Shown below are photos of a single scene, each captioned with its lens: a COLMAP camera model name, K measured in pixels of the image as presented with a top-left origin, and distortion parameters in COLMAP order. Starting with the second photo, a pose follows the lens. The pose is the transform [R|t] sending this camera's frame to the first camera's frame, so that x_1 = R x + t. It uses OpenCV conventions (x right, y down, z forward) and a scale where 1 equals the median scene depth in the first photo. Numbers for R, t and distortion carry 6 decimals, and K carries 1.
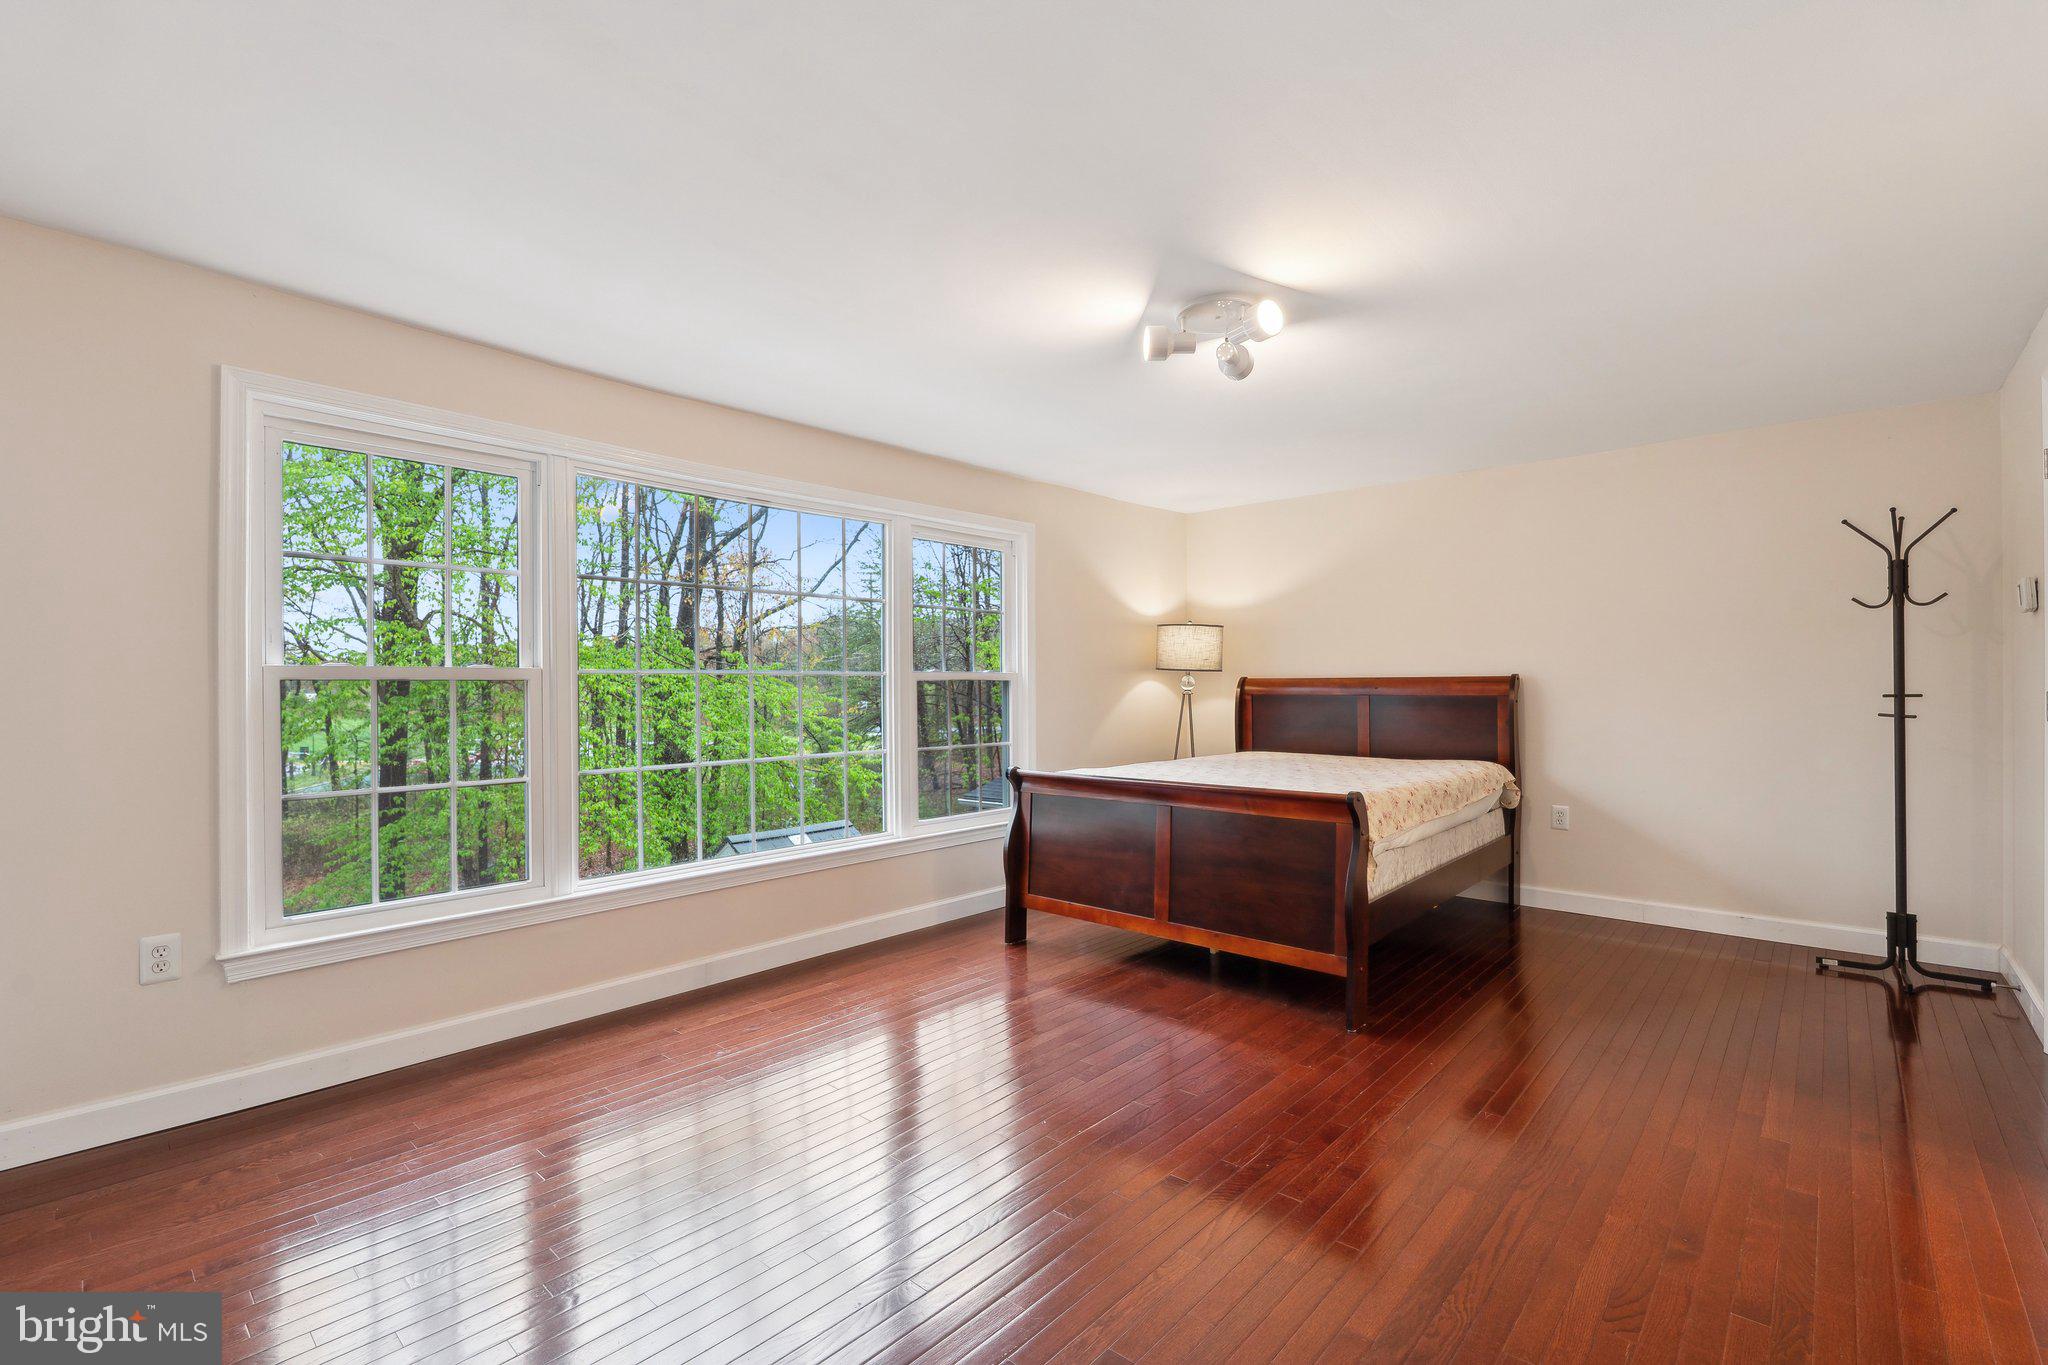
lens RADIAL K [[910.4, 0, 1031.3], [0, 910.4, 691.5], [0, 0, 1]] dist [0.000370, -0.001323]
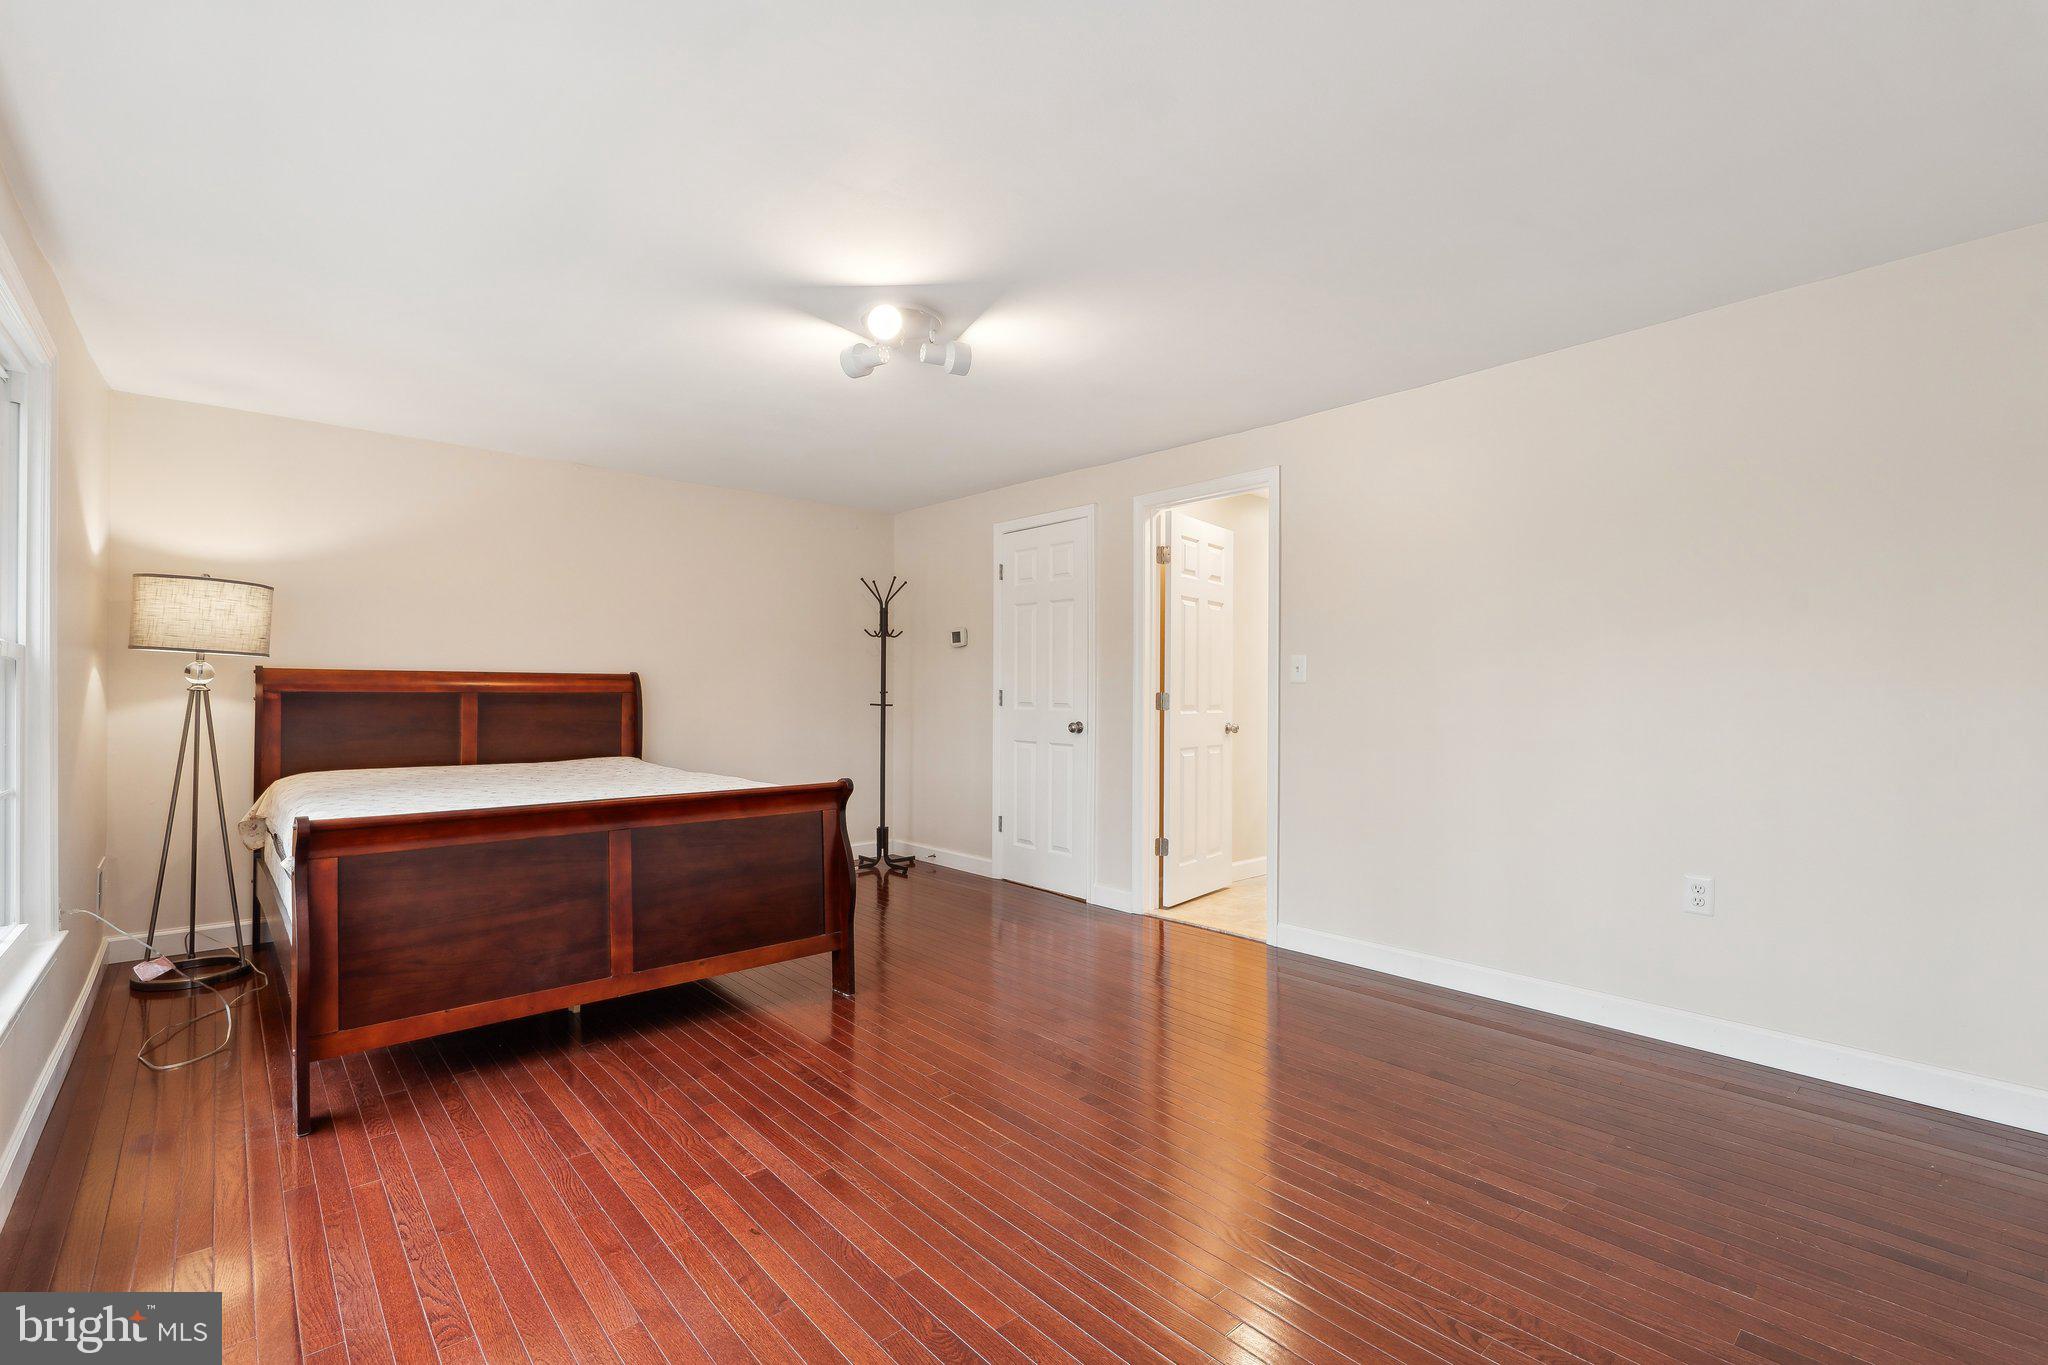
lens RADIAL K [[910.4, 0, 1033.3], [0, 910.4, 683.5], [0, 0, 1]] dist [0.000370, -0.001323]
pose [[0.089156, 0.012415, 0.995940, -0.617072], [-0.003234, 0.999921, -0.012175, 0.007297], [-0.996012, -0.002135, 0.089189, 0.578117]]
